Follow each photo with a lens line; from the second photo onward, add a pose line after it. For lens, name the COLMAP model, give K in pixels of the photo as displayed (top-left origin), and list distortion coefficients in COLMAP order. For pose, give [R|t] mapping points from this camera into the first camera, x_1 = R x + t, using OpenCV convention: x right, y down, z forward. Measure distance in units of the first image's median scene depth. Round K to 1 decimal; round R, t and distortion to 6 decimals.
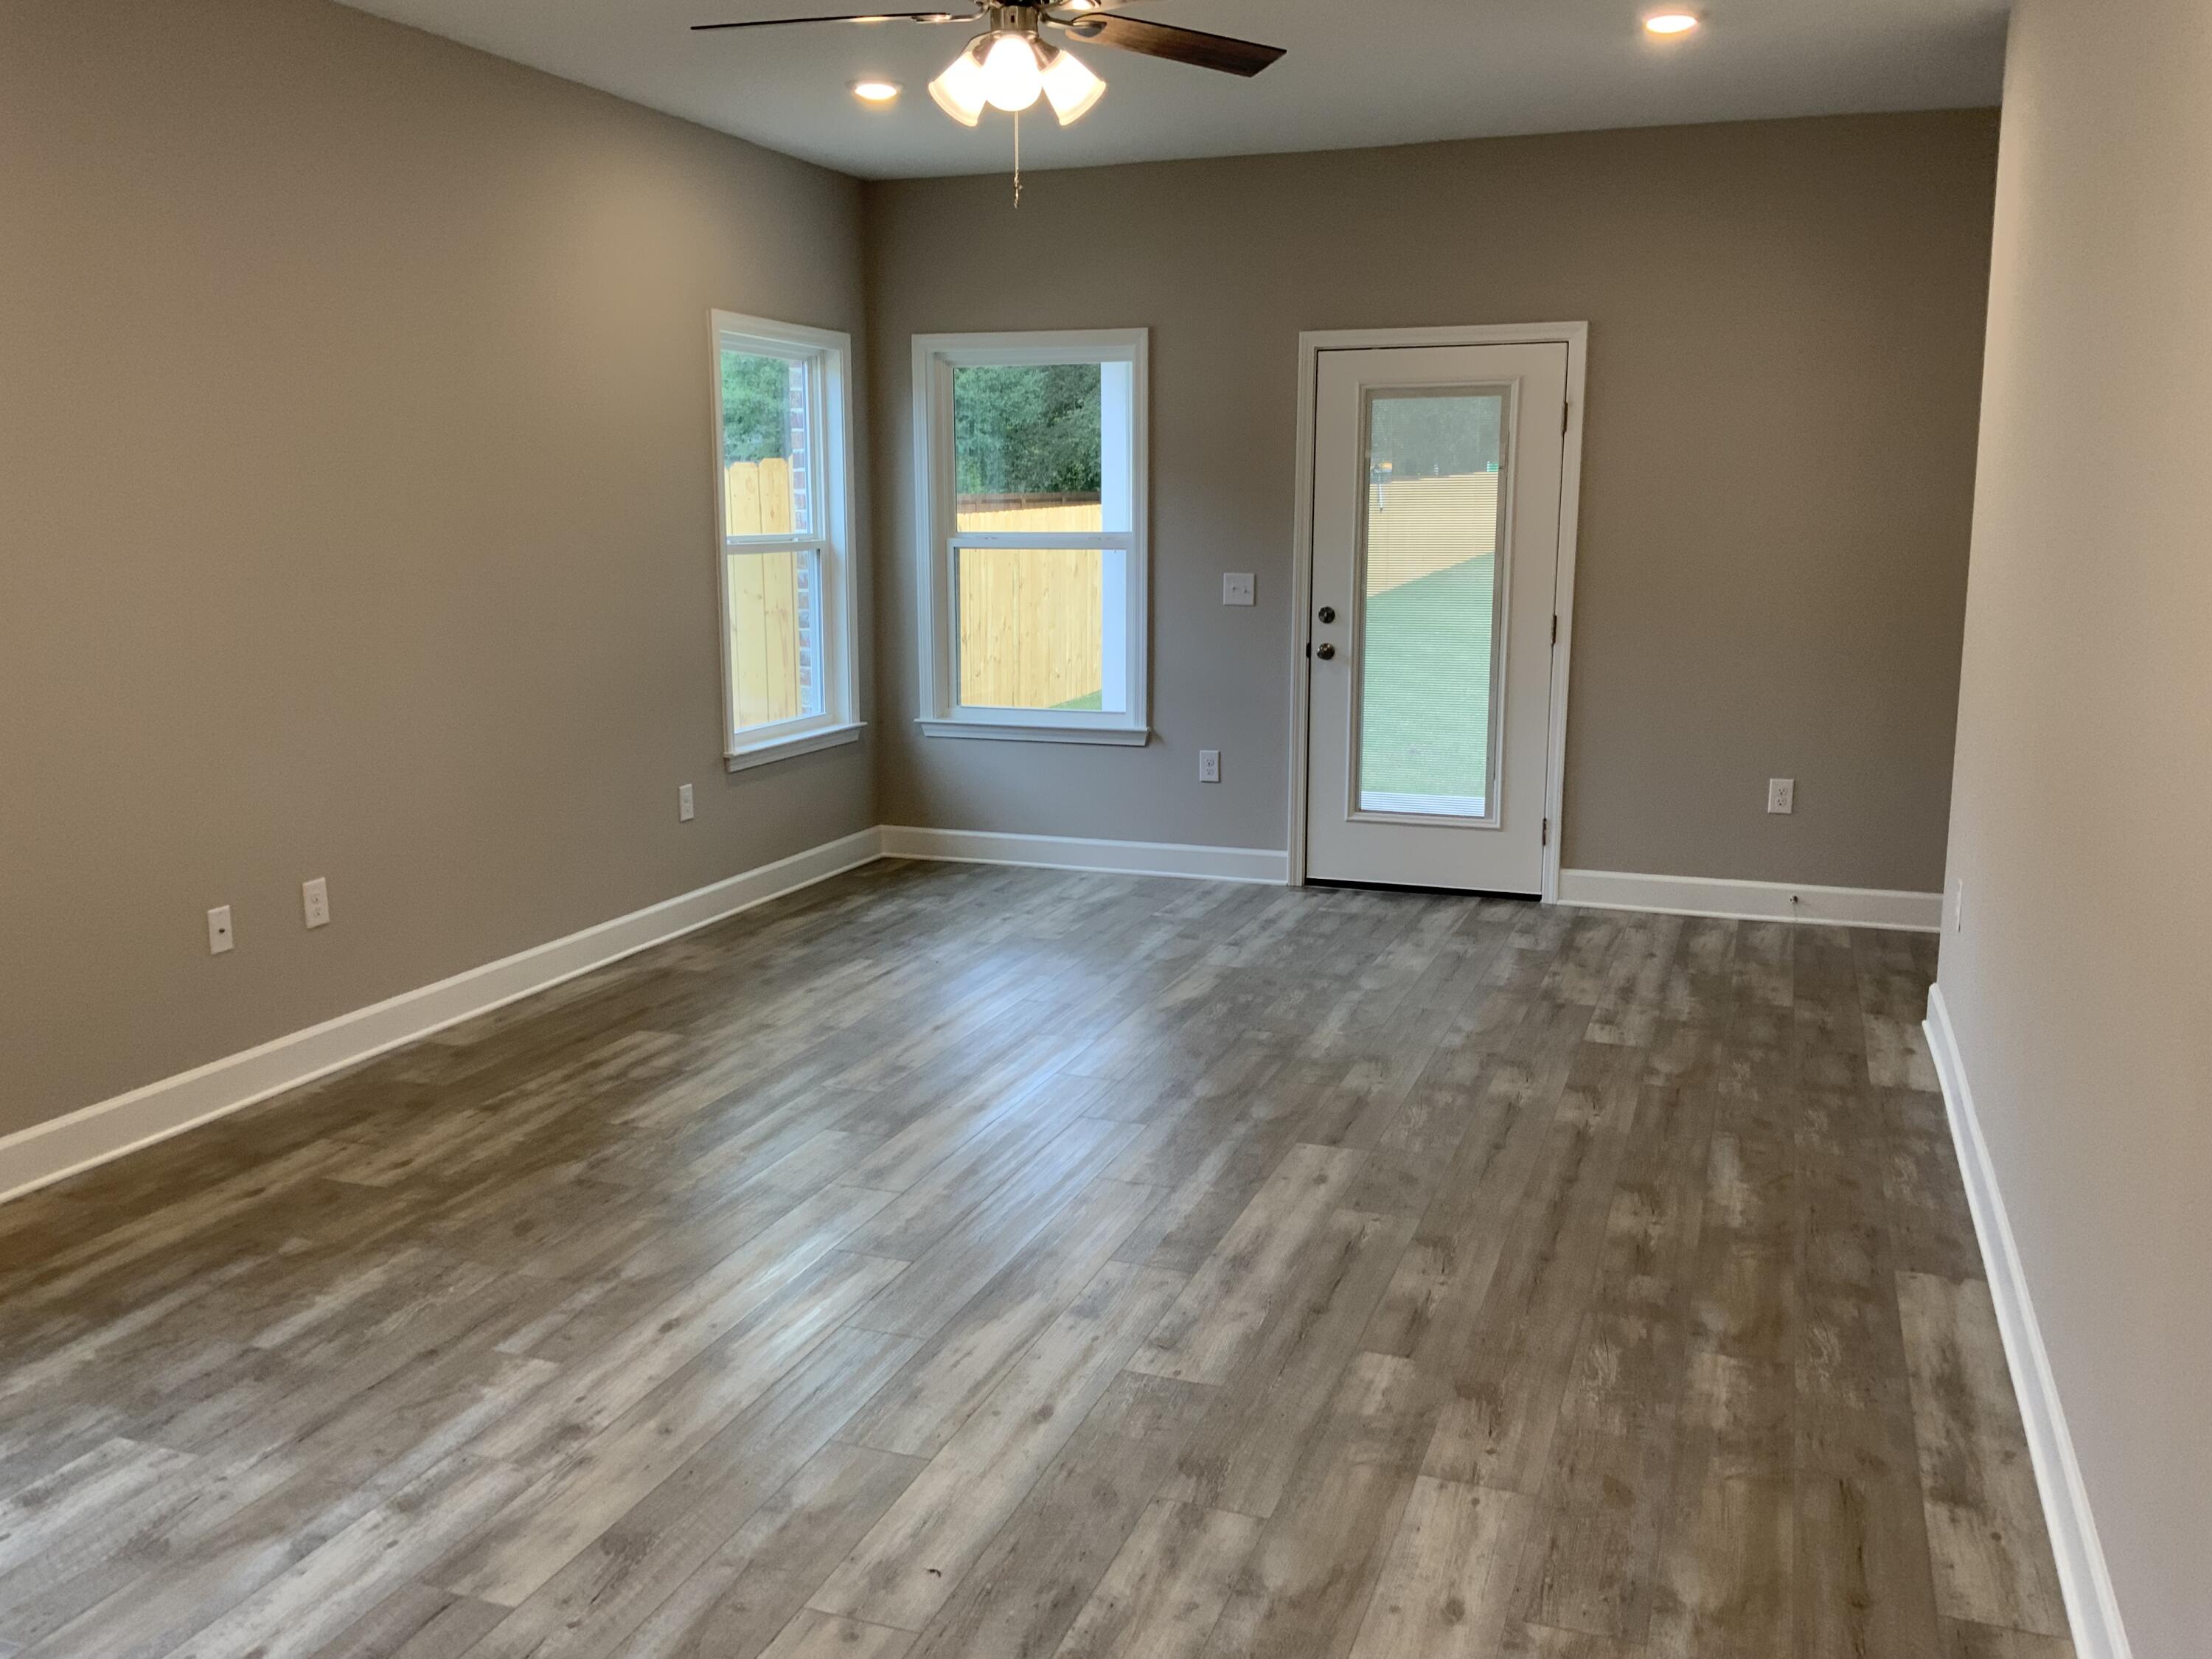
lens RADIAL K [[1852.3, 0, 1100.2], [0, 1852.3, 830.2], [0, 0, 1]] dist [0.009065, -0.076992]
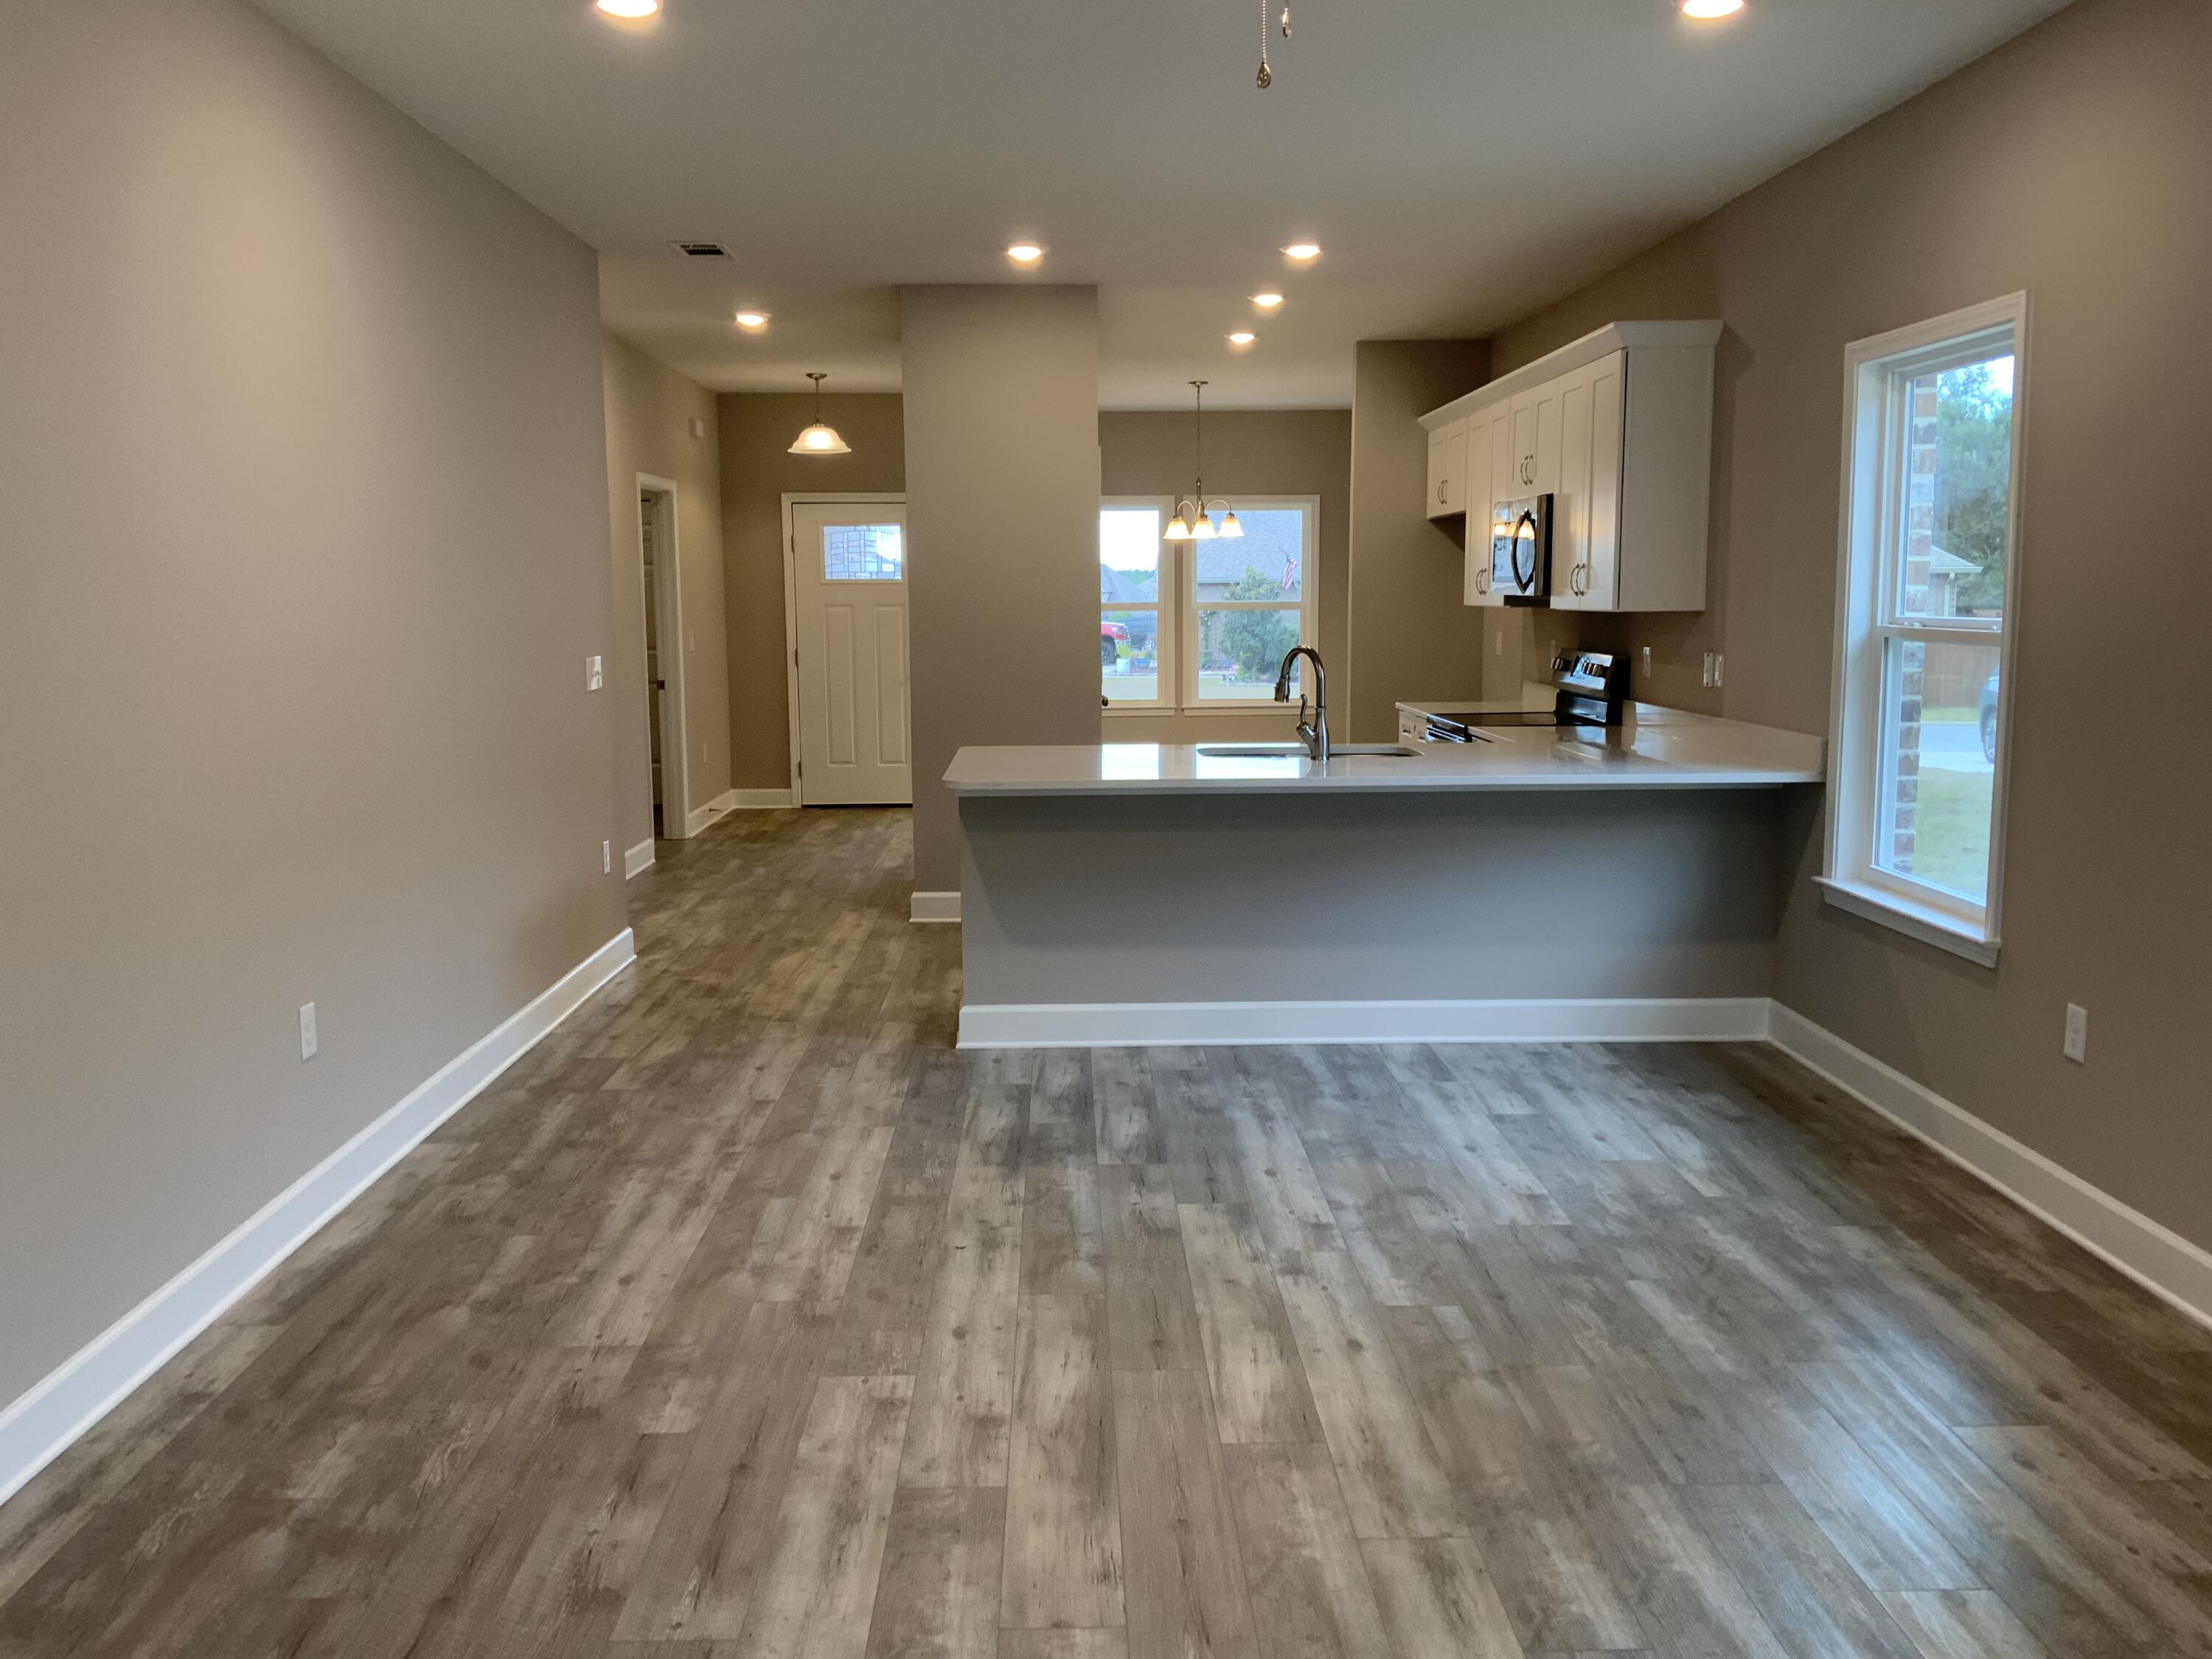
lens RADIAL K [[1852.3, 0, 1125.3], [0, 1852.3, 828.6], [0, 0, 1]] dist [0.009065, -0.076992]
pose [[-0.928374, 0.053652, -0.367753, 0.288986], [-0.060581, 0.954444, 0.292177, -0.348454], [0.366676, 0.293528, -0.882831, 1.976754]]
